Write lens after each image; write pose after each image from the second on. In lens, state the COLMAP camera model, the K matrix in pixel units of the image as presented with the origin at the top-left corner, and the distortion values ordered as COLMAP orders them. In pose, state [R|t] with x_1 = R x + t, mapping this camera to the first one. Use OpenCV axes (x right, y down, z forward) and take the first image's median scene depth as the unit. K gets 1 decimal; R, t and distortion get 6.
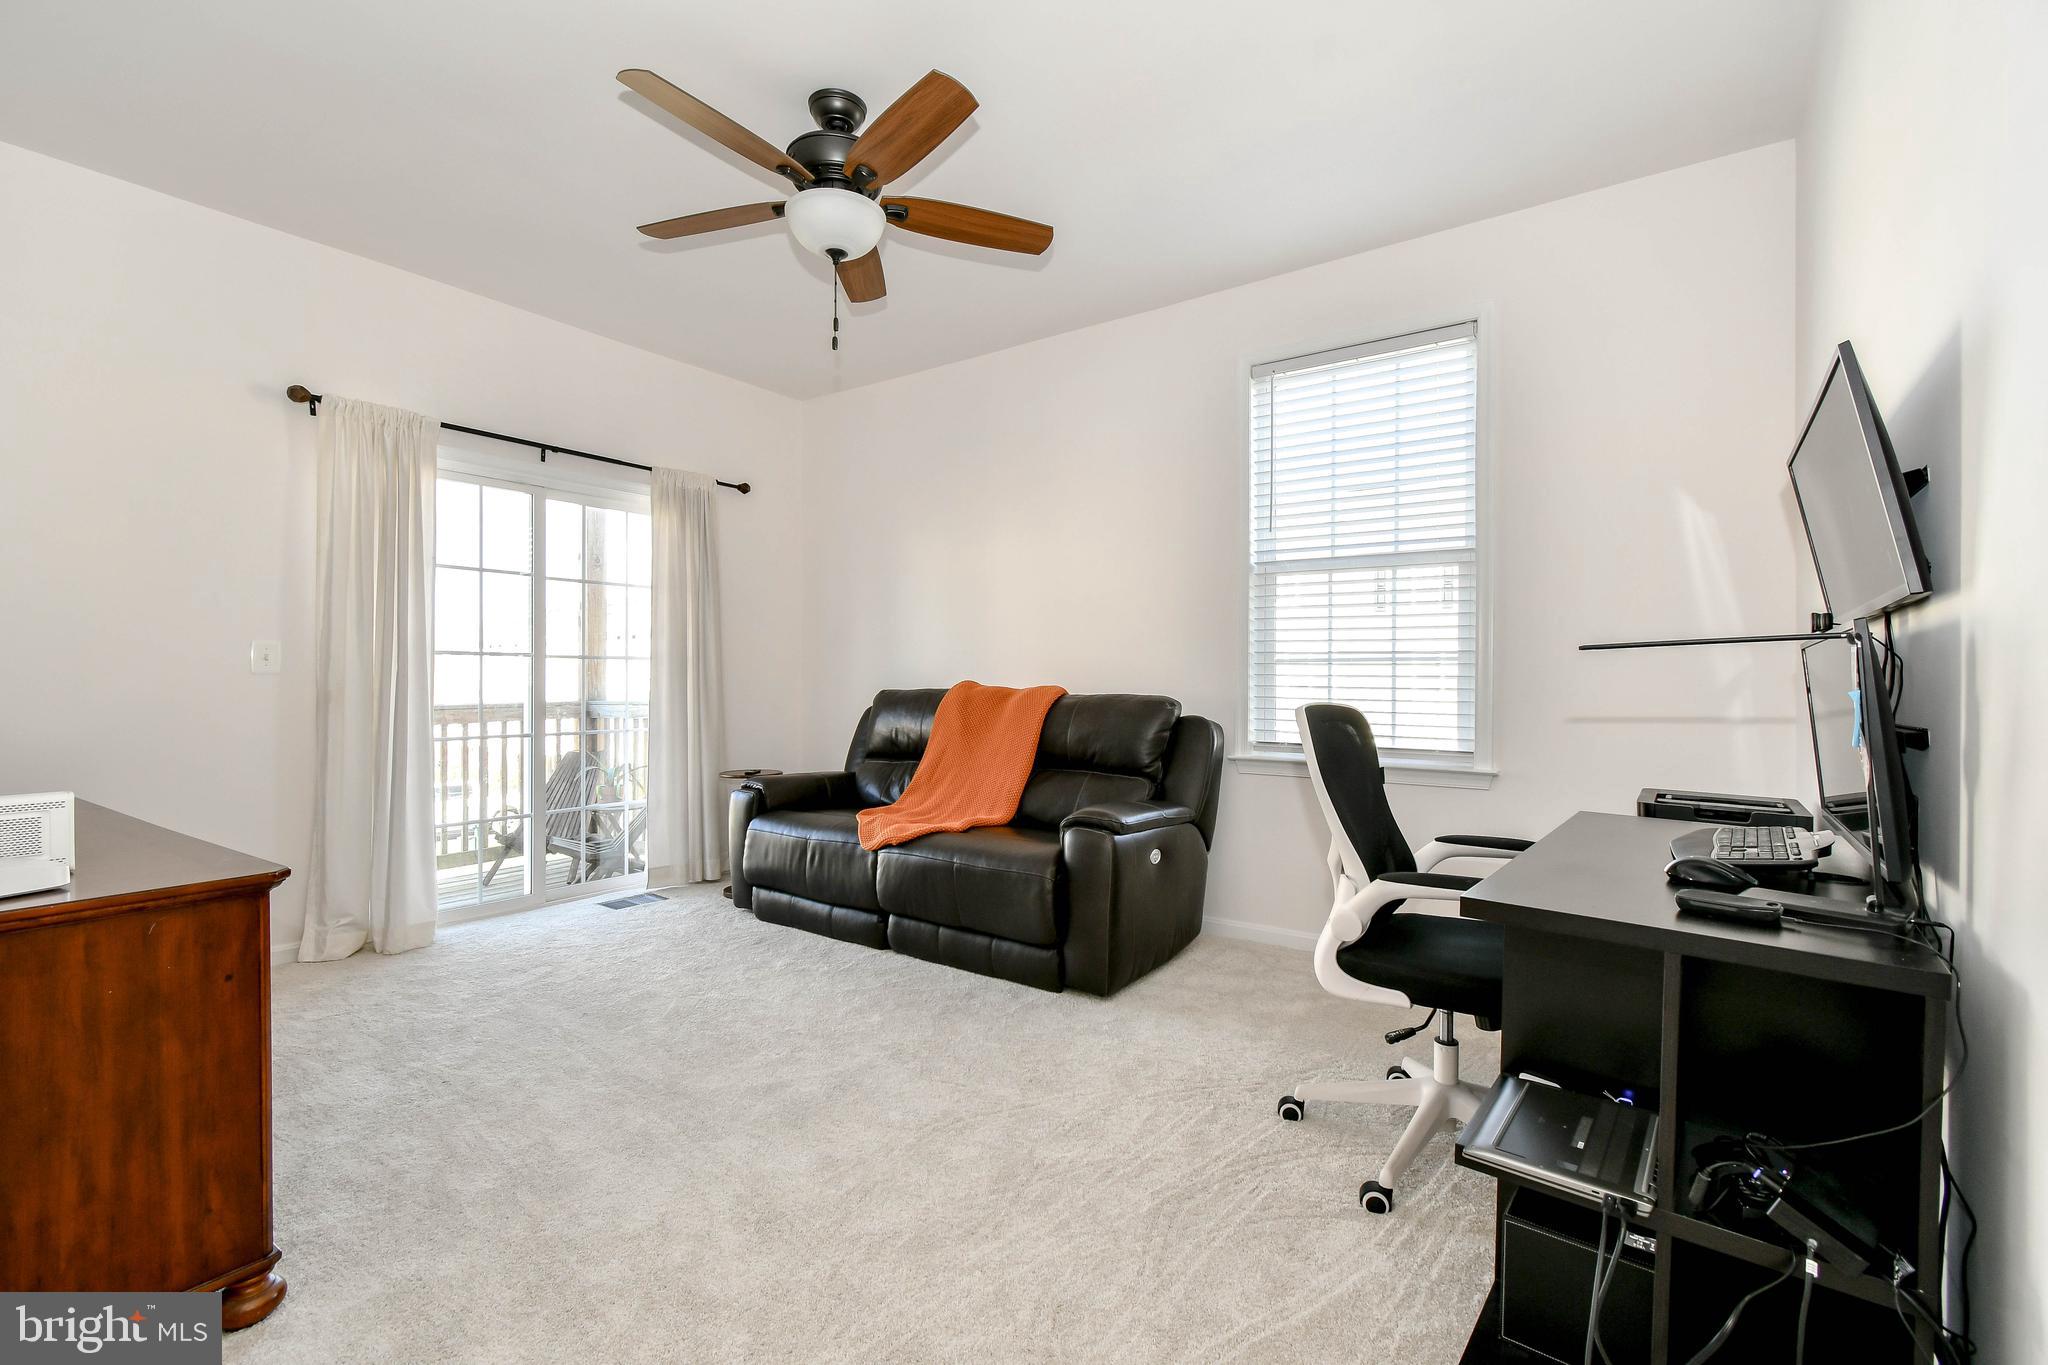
lens RADIAL K [[898.3, 0, 1018.7], [0, 898.3, 683.0], [0, 0, 1]] dist [0.004519, -0.002009]
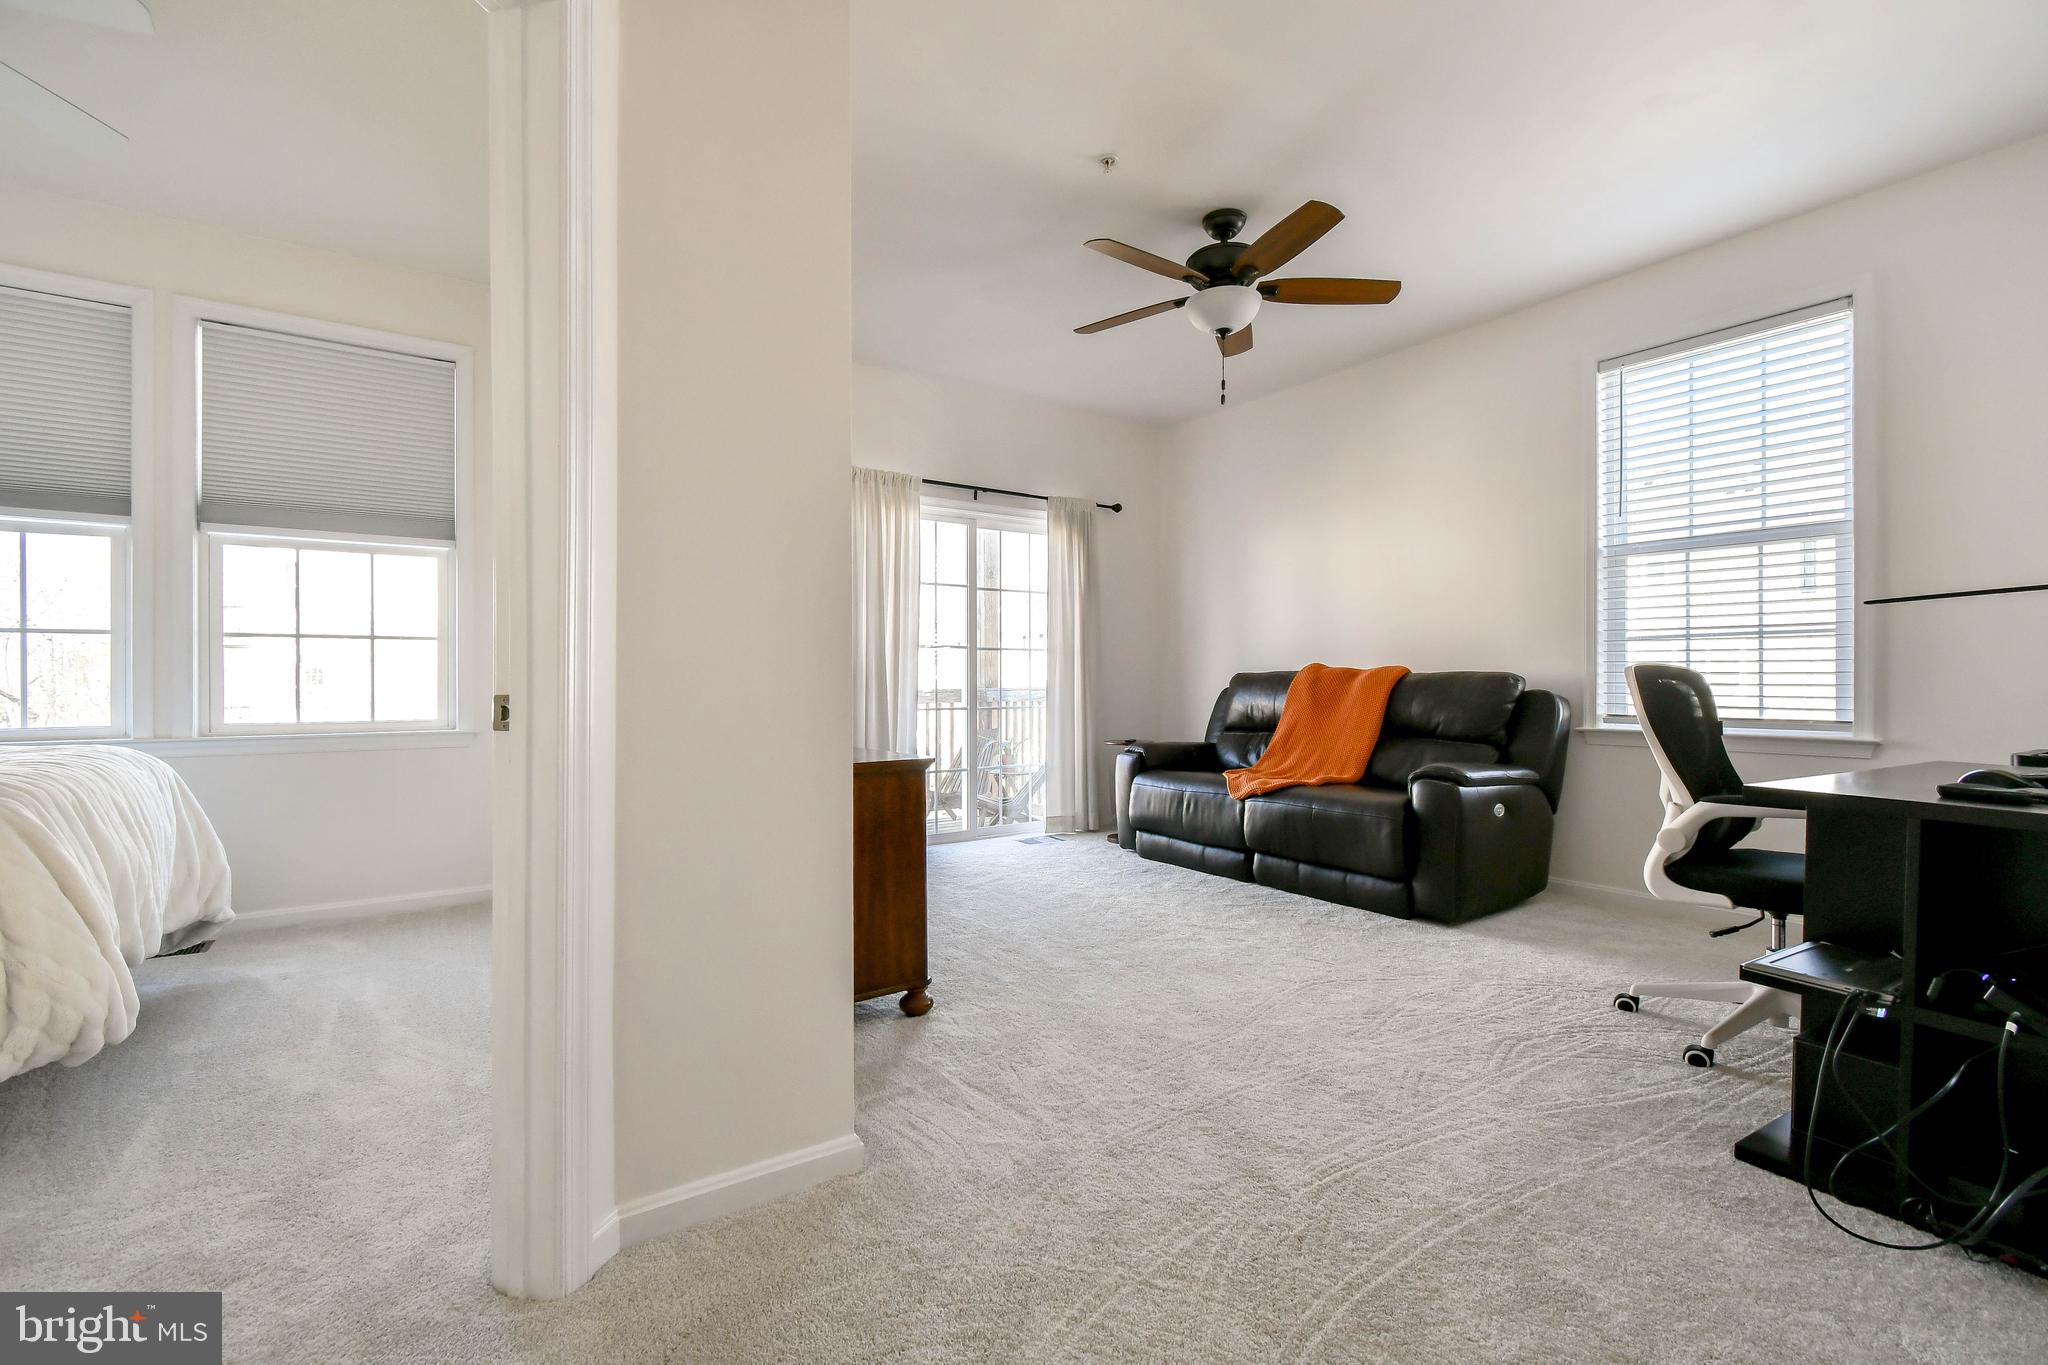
lens RADIAL K [[898.3, 0, 1022.2], [0, 898.3, 683.3], [0, 0, 1]] dist [0.004519, -0.002009]
pose [[0.942118, -0.005914, -0.335231, -0.033316], [0.005182, 0.999982, -0.003077, 0.031719], [0.335243, 0.001162, 0.942131, -0.263181]]
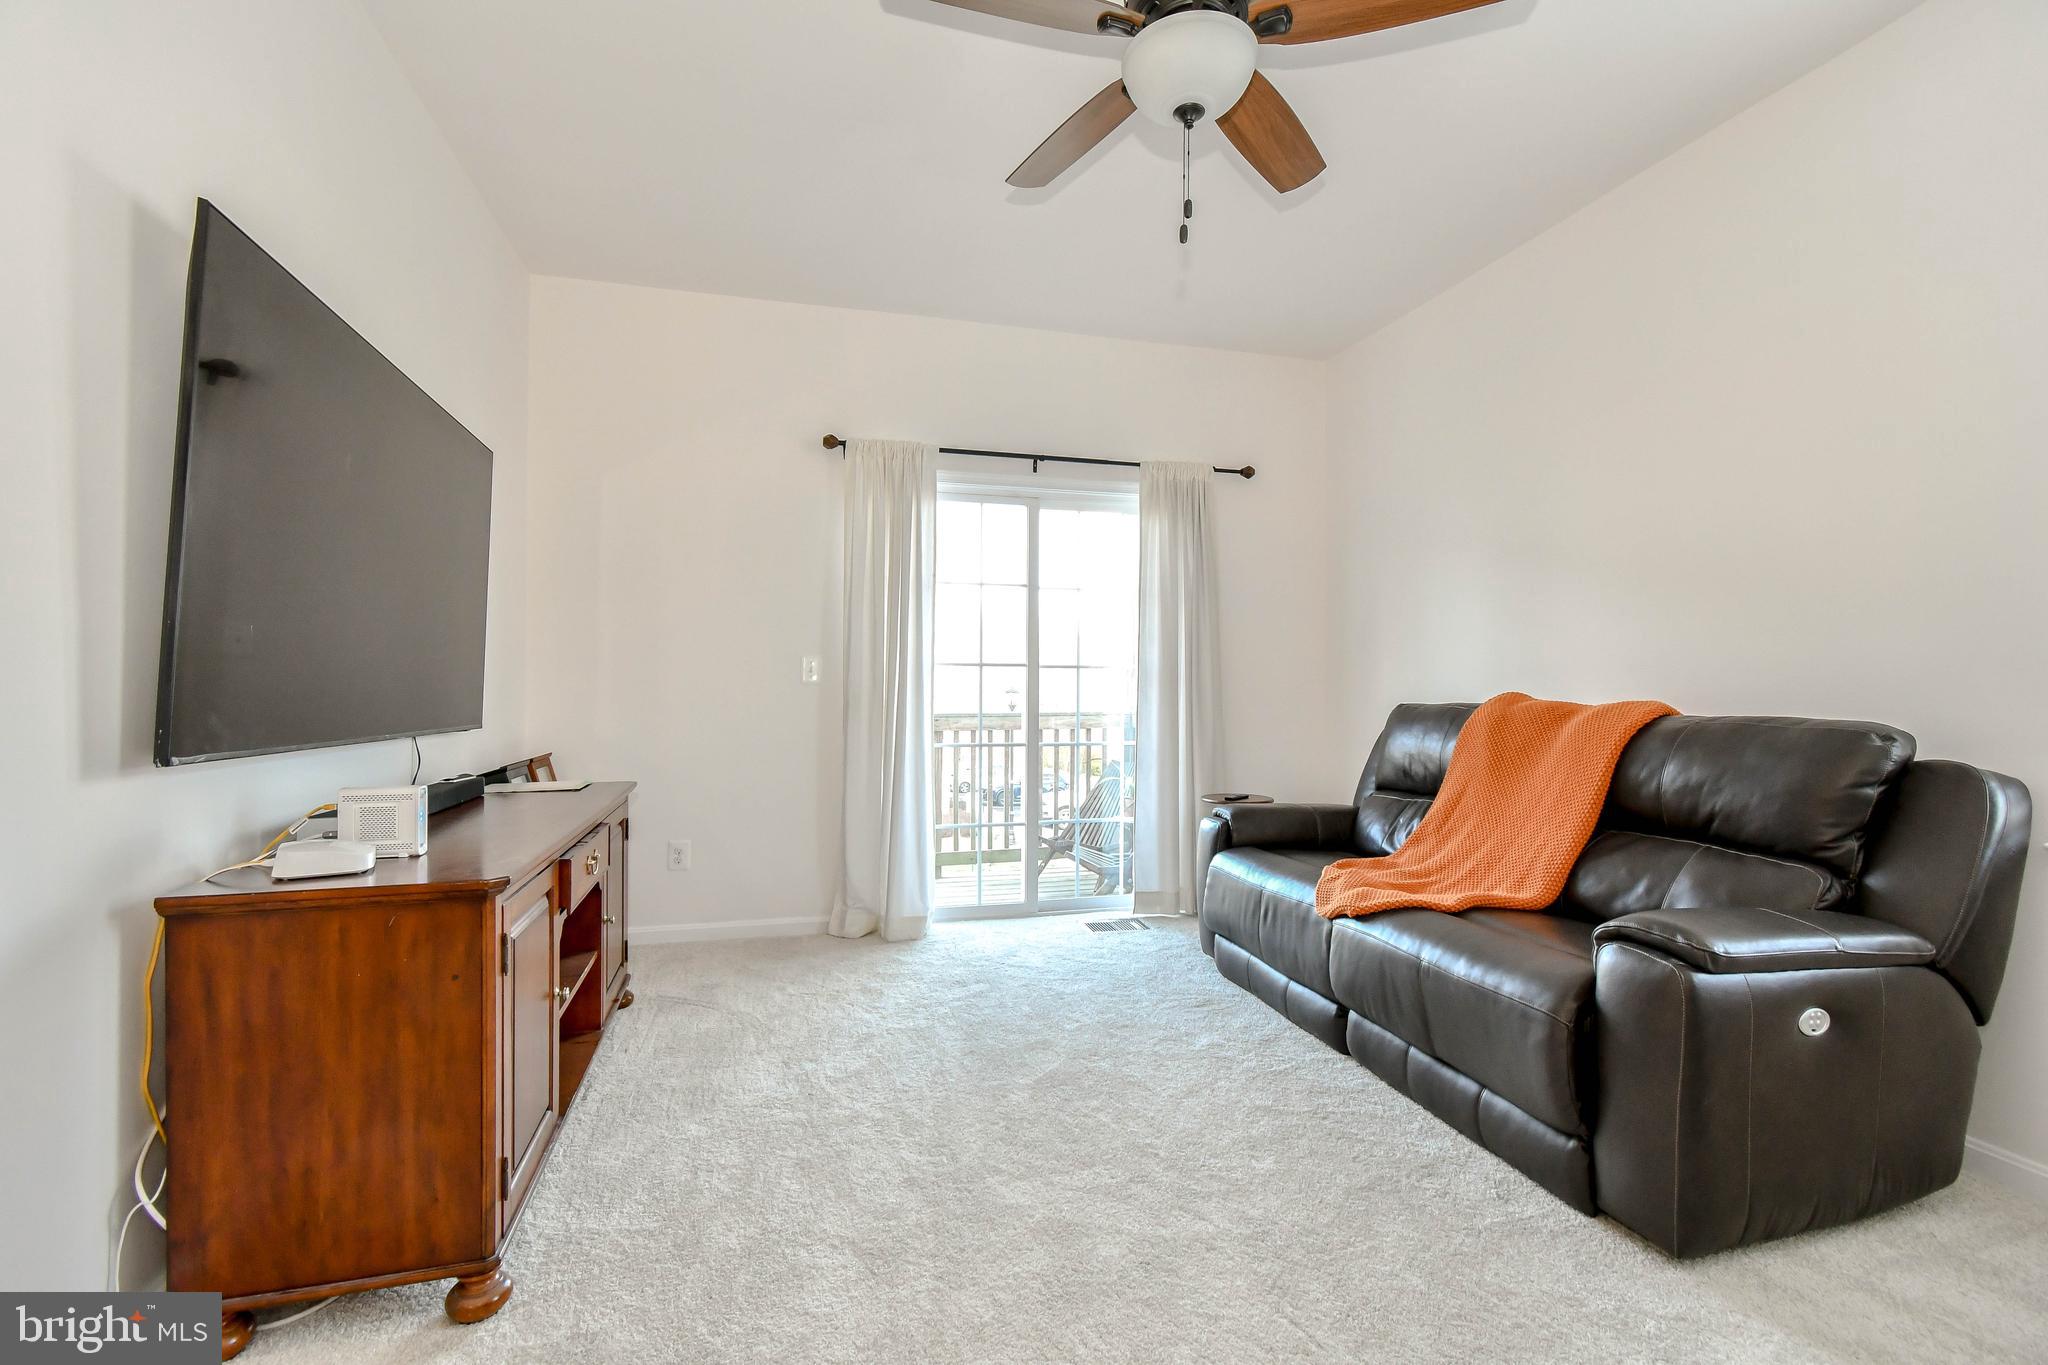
lens RADIAL K [[898.3, 0, 1024.2], [0, 898.3, 685.7], [0, 0, 1]] dist [0.004519, -0.002009]
pose [[0.771688, -0.000474, -0.636001, 0.125062], [-0.004780, 0.999967, -0.006545, -0.001694], [0.635984, 0.008091, 0.771660, 0.272823]]
